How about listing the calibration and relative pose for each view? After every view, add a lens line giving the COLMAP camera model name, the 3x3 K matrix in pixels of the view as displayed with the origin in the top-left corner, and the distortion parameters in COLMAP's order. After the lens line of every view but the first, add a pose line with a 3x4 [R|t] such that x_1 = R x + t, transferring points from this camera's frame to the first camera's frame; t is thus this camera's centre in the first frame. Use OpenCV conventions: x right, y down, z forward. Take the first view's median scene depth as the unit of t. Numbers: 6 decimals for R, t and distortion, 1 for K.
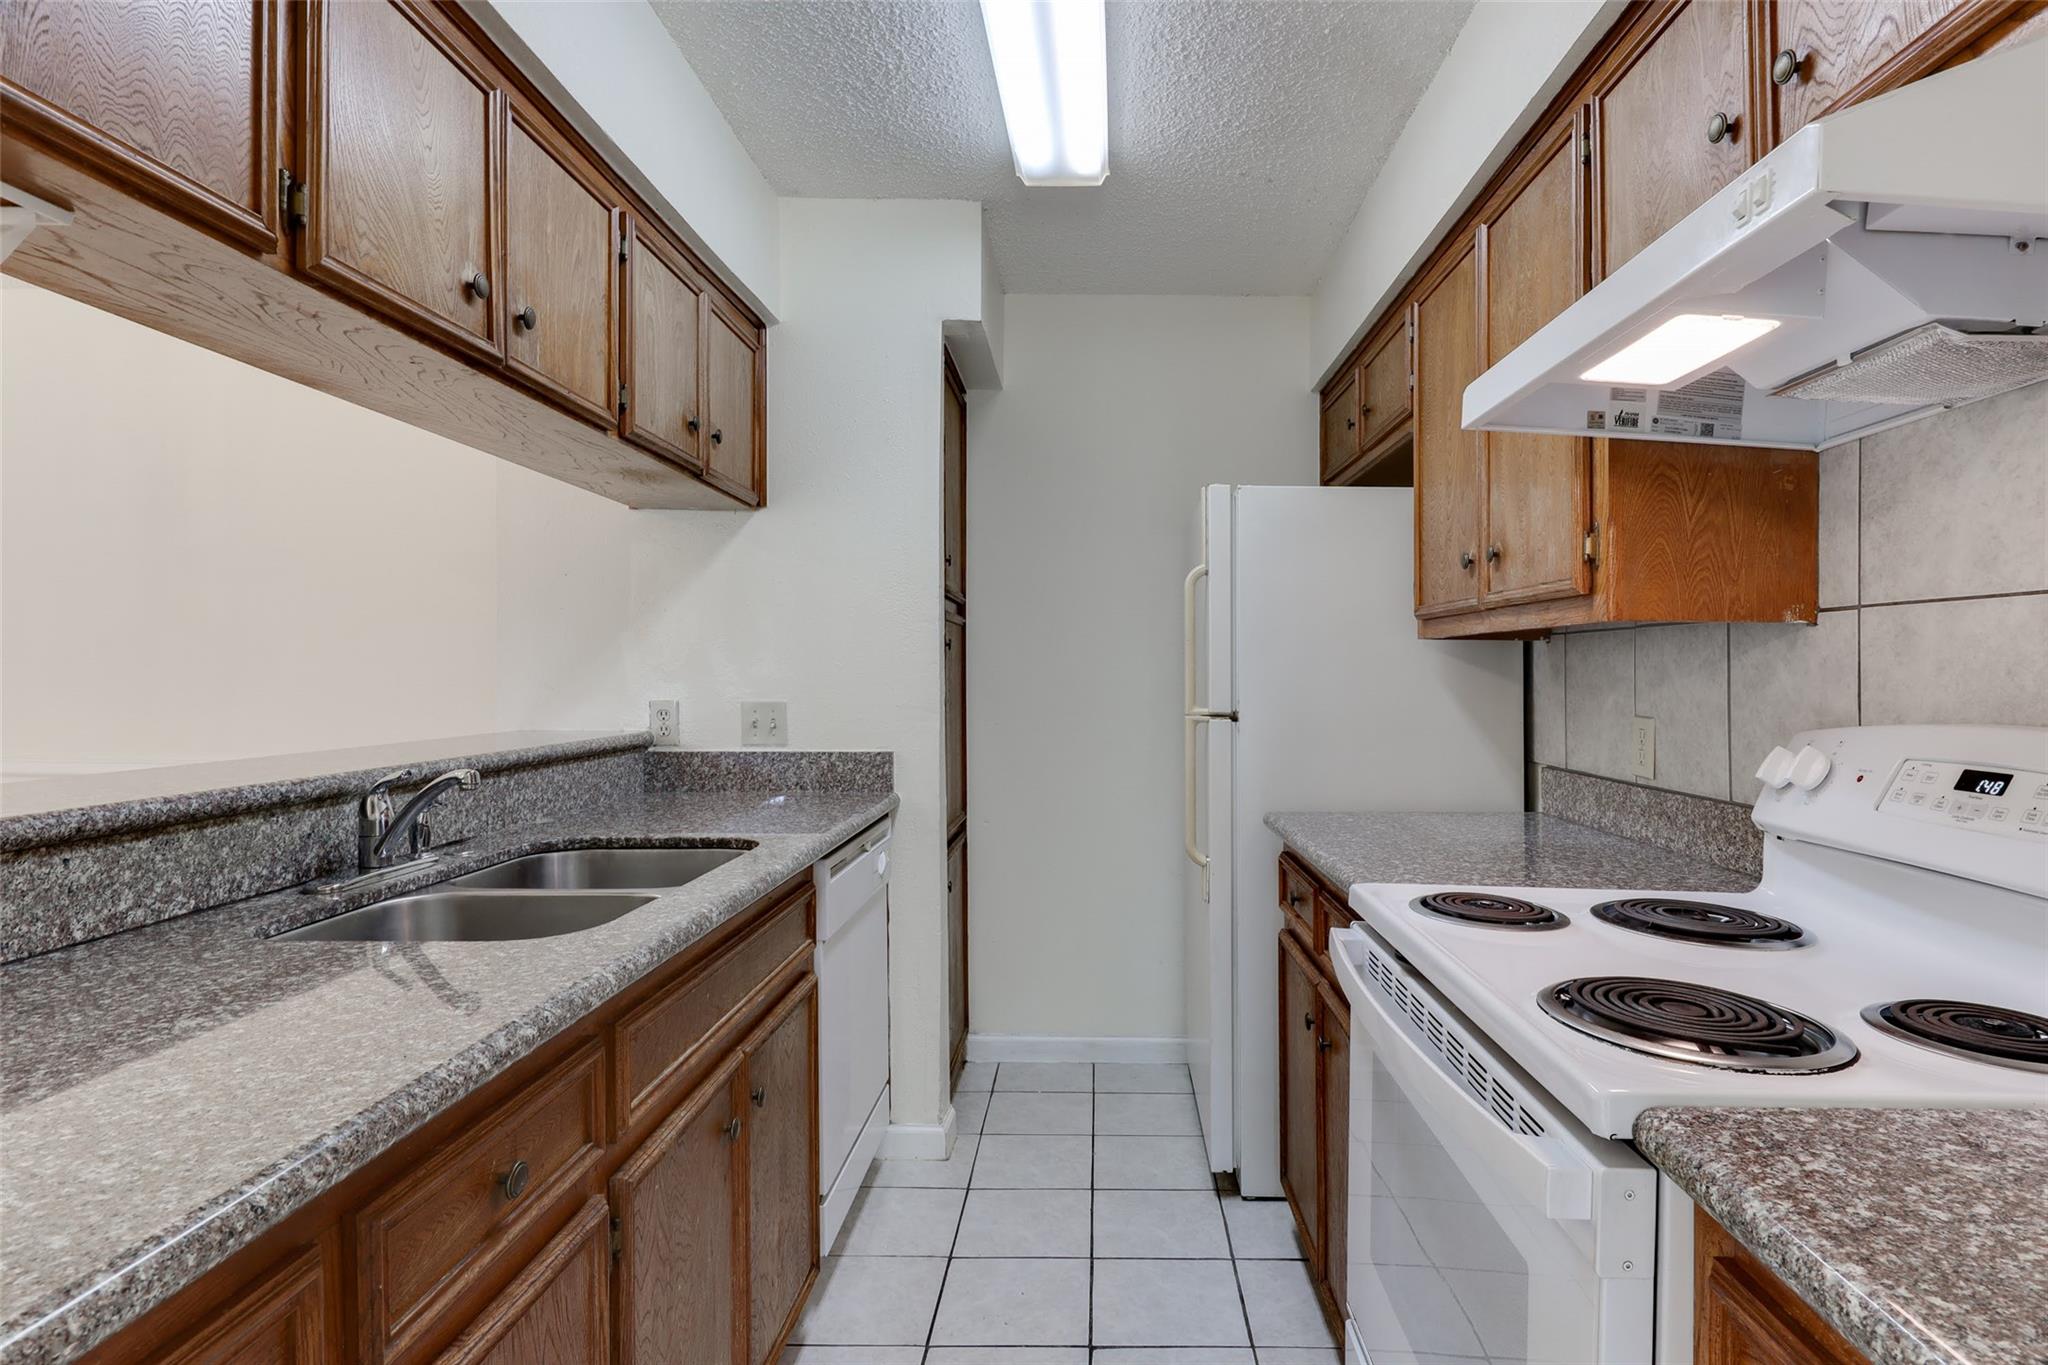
lens RADIAL K [[1048.9, 0, 1026.4], [0, 1048.9, 669.3], [0, 0, 1]] dist [0.026720, 0.000474]
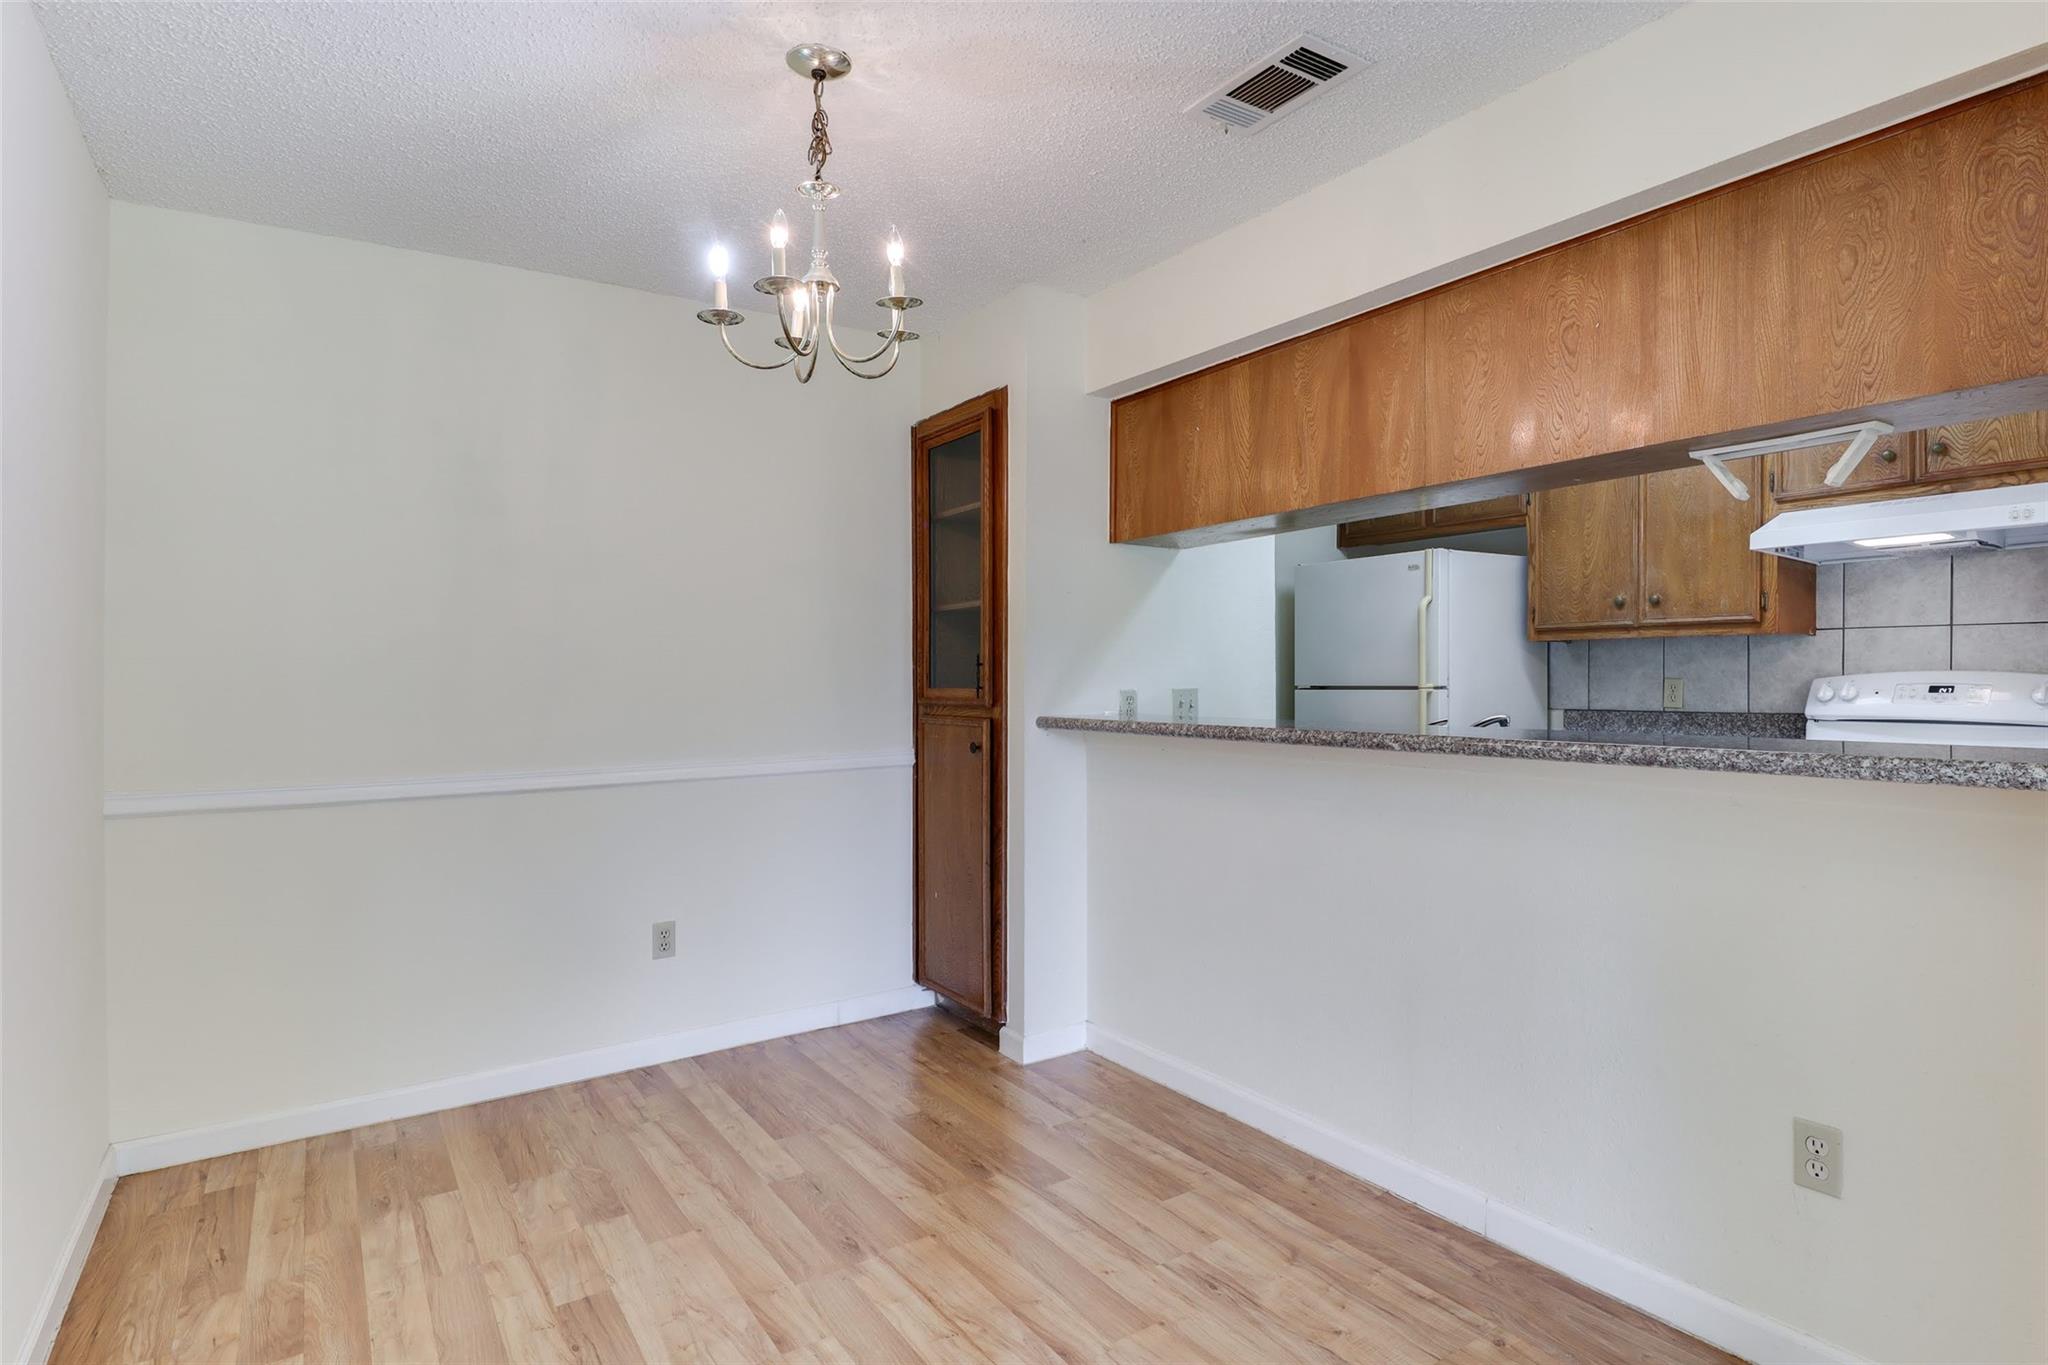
lens RADIAL K [[1048.9, 0, 1025.9], [0, 1048.9, 675.1], [0, 0, 1]] dist [0.026720, 0.000474]
pose [[0.826511, -0.017475, 0.562649, -2.173954], [0.016779, 0.999839, 0.006406, 0.004014], [-0.562670, 0.004146, 0.826671, -0.010385]]
